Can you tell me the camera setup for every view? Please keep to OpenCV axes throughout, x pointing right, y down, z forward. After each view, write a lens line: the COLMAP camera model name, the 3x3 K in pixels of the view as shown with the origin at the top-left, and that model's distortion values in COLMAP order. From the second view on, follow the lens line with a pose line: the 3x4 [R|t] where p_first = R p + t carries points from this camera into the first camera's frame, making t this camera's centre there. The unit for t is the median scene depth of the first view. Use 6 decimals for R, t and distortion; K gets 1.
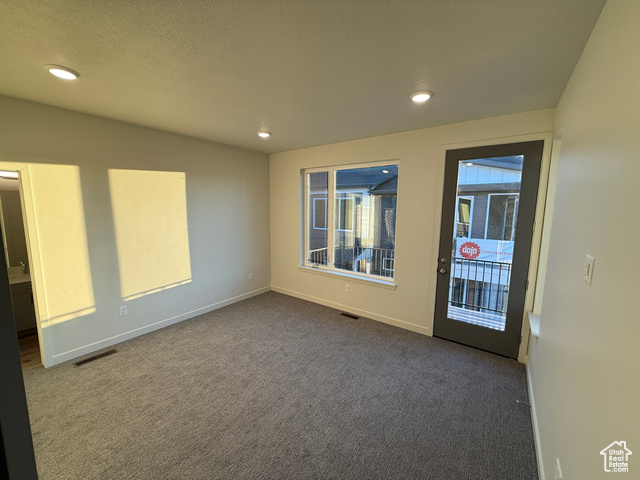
lens RADIAL K [[254.4, 0, 320.2], [0, 254.4, 238.6], [0, 0, 1]] dist [-0.000907, 0.000568]
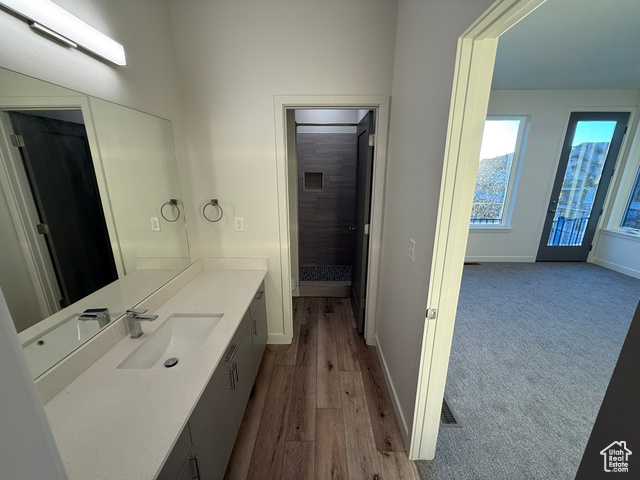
lens RADIAL K [[254.4, 0, 318.0], [0, 254.4, 238.9], [0, 0, 1]] dist [-0.000907, 0.000568]
pose [[0.813576, -0.163003, 0.558144, -1.174713], [0.079847, 0.982128, 0.170436, -0.044857], [-0.575950, -0.094097, 0.812051, 0.585577]]
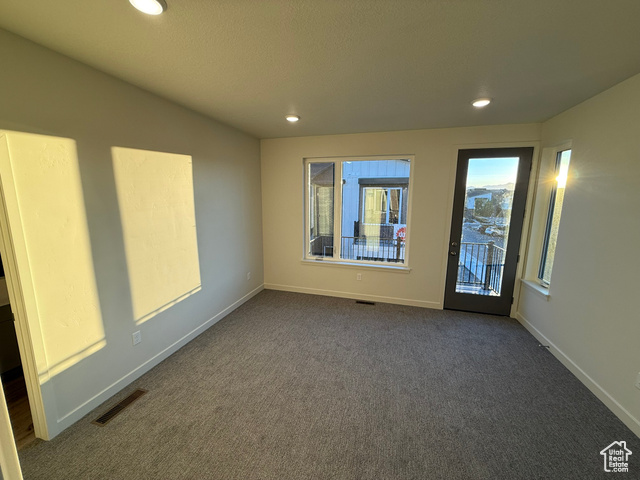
lens RADIAL K [[254.4, 0, 318.4], [0, 254.4, 238.6], [0, 0, 1]] dist [-0.000907, 0.000568]
pose [[0.937755, -0.057048, 0.342581, -0.477093], [0.042834, 0.997884, 0.048919, -0.022463], [-0.344647, -0.031200, 0.938214, 0.106820]]
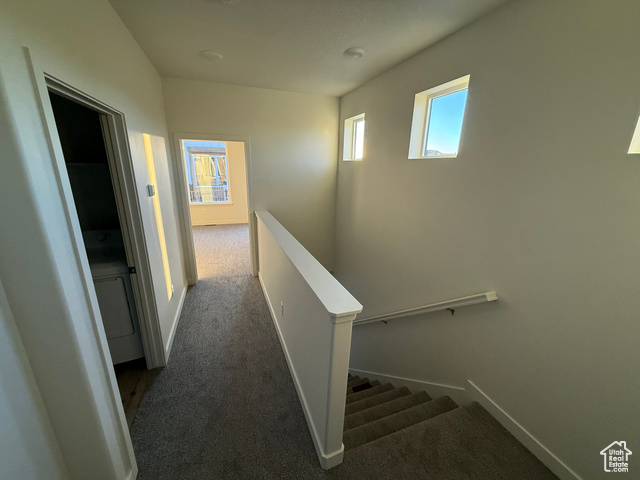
lens RADIAL K [[254.4, 0, 316.7], [0, 254.4, 240.5], [0, 0, 1]] dist [-0.000907, 0.000568]
pose [[0.557886, -0.230172, 0.797360, -1.049308], [0.089878, 0.971877, 0.217665, 0.097090], [-0.825036, -0.049767, 0.562884, -0.712213]]
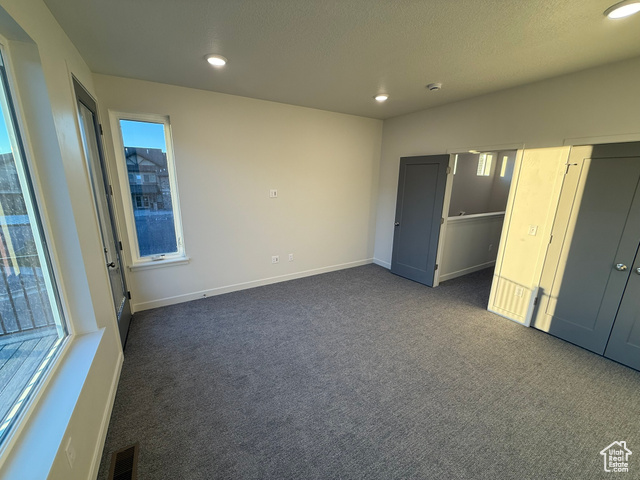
lens RADIAL K [[254.4, 0, 321.3], [0, 254.4, 238.8], [0, 0, 1]] dist [-0.000907, 0.000568]
pose [[-0.921946, -0.110341, 0.371269, -0.287714], [0.025063, 0.939558, 0.341472, -0.149621], [-0.386507, 0.324124, -0.863456, 1.278015]]
